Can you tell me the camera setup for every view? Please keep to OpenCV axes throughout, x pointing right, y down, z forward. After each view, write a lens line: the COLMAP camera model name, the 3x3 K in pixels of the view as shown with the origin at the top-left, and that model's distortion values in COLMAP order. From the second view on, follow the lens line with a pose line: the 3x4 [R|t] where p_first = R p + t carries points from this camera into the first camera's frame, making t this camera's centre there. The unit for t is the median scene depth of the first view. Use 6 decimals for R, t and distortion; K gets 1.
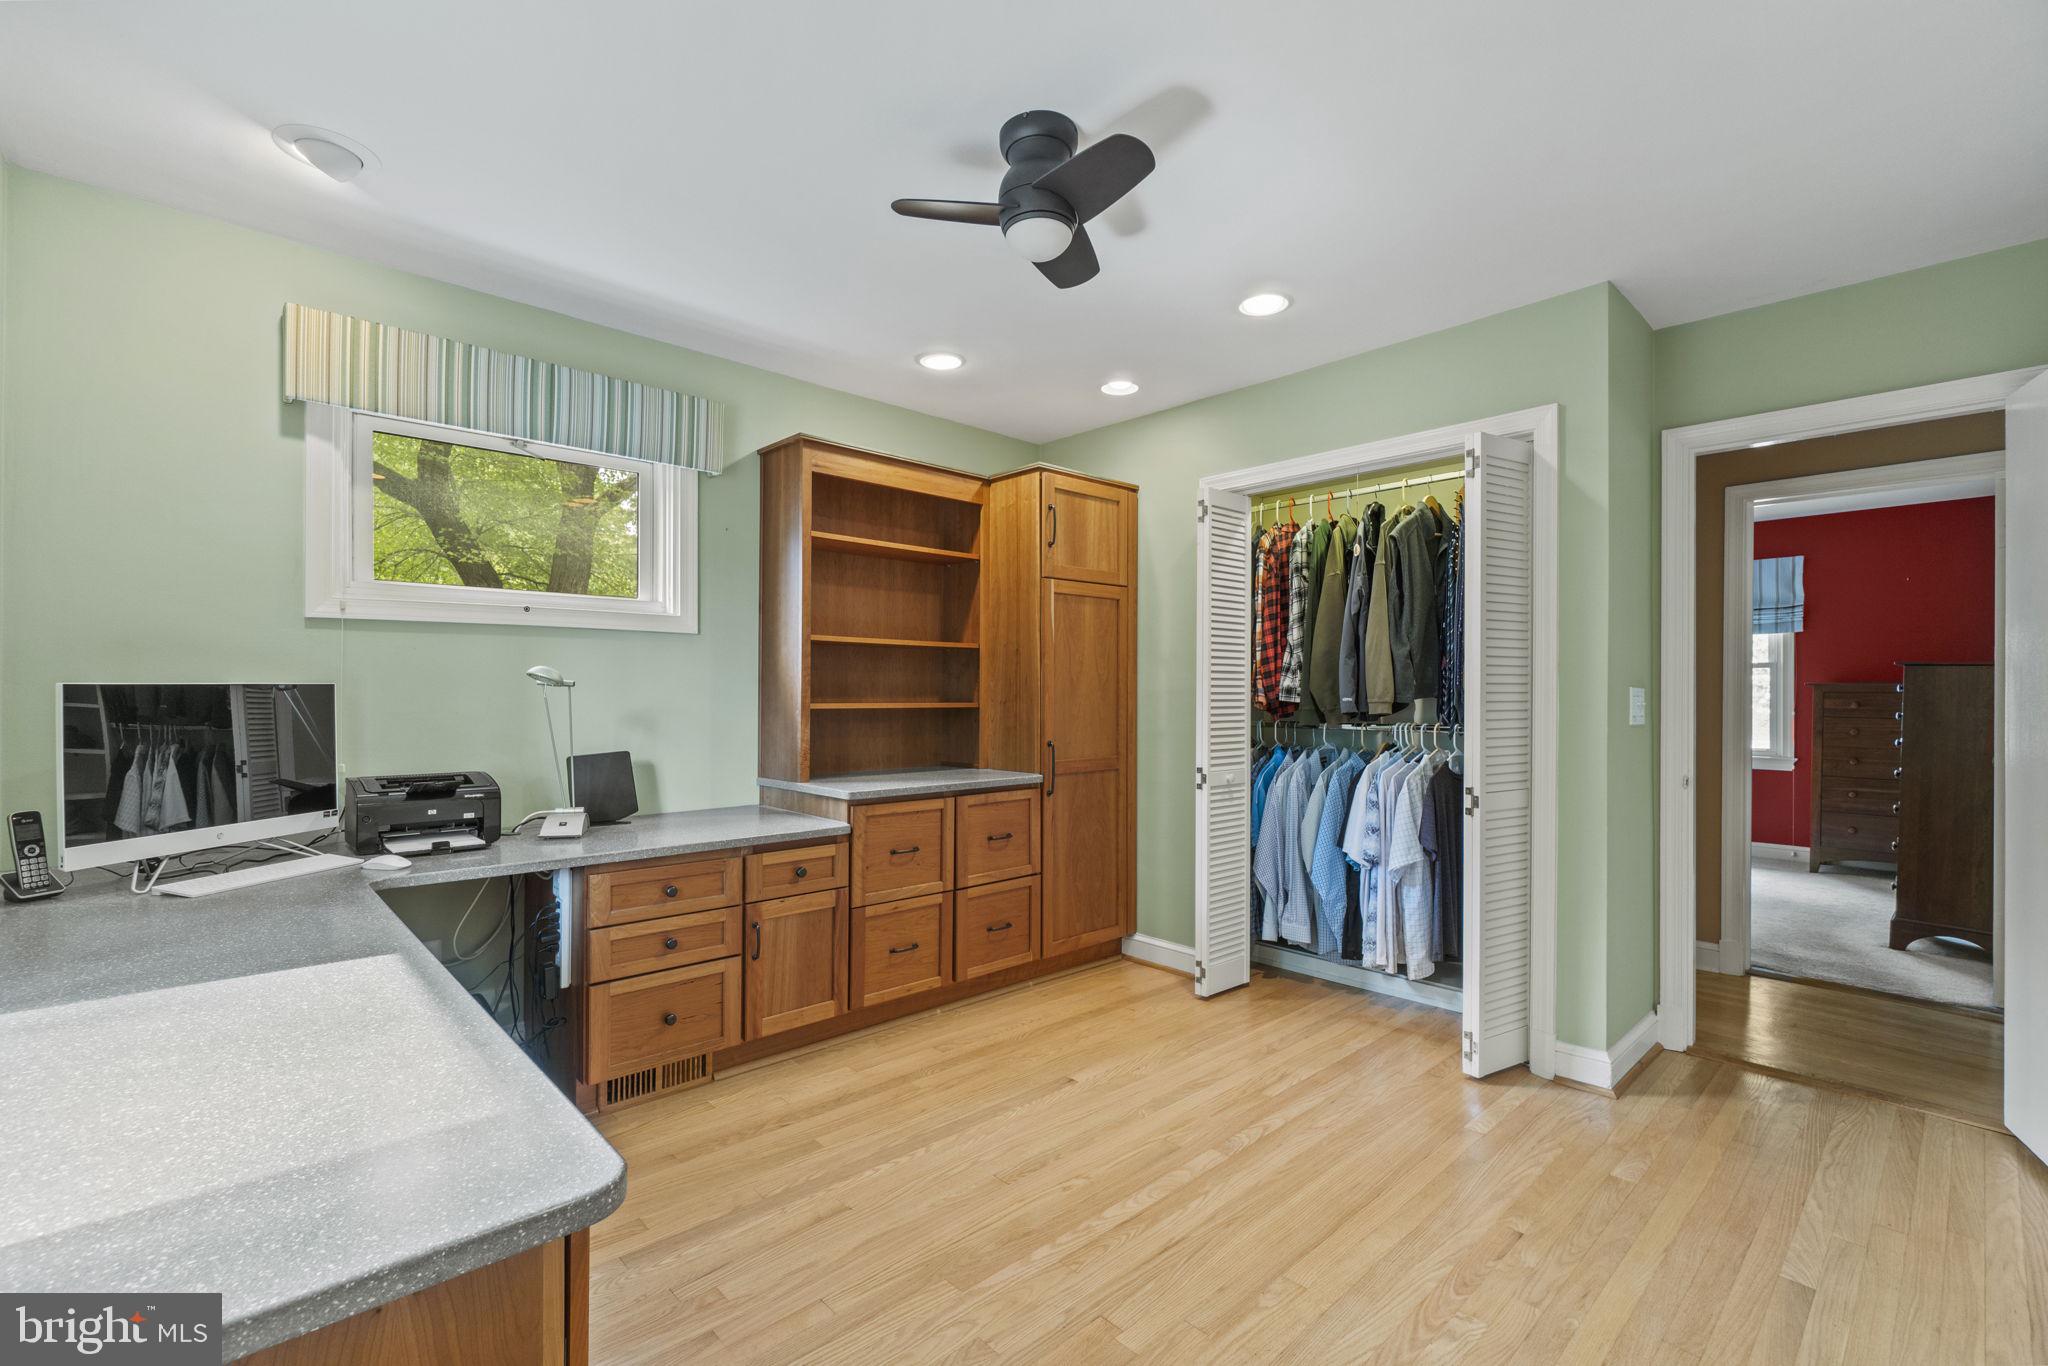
lens RADIAL K [[903.5, 0, 1024.0], [0, 903.5, 683.0], [0, 0, 1]] dist [-0.001813, -0.000153]
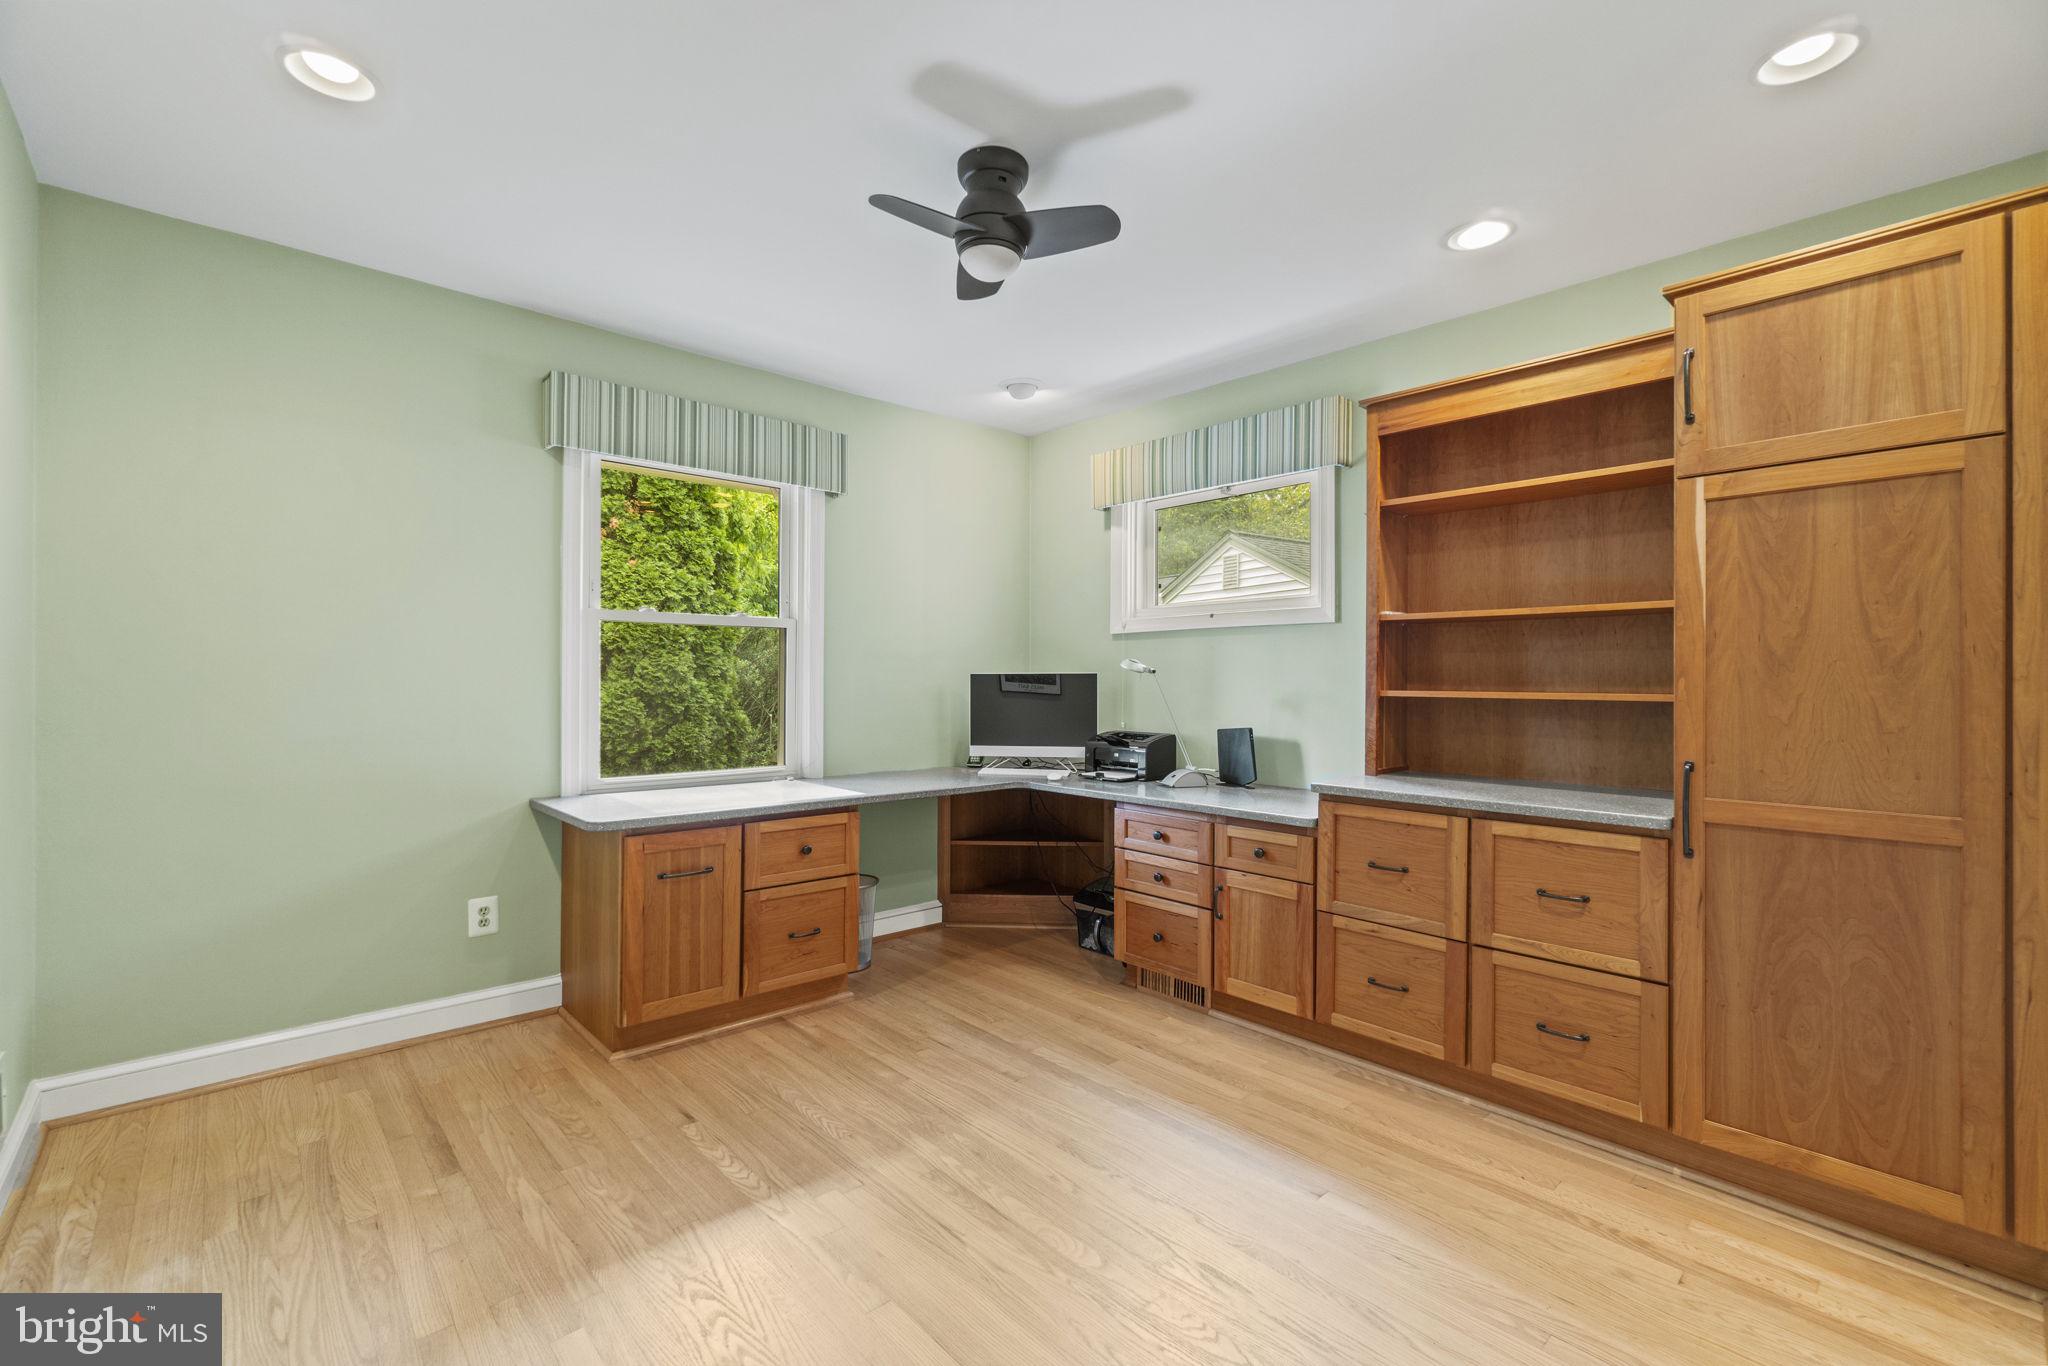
lens RADIAL K [[903.6, 0, 1002.1], [0, 903.6, 668.8], [0, 0, 1]] dist [-0.001185, -0.000214]
pose [[-0.039594, -0.015434, -0.999097, 0.788975], [0.004261, 0.999869, -0.015615, 0.015674], [0.999207, -0.004875, -0.039523, 0.748280]]
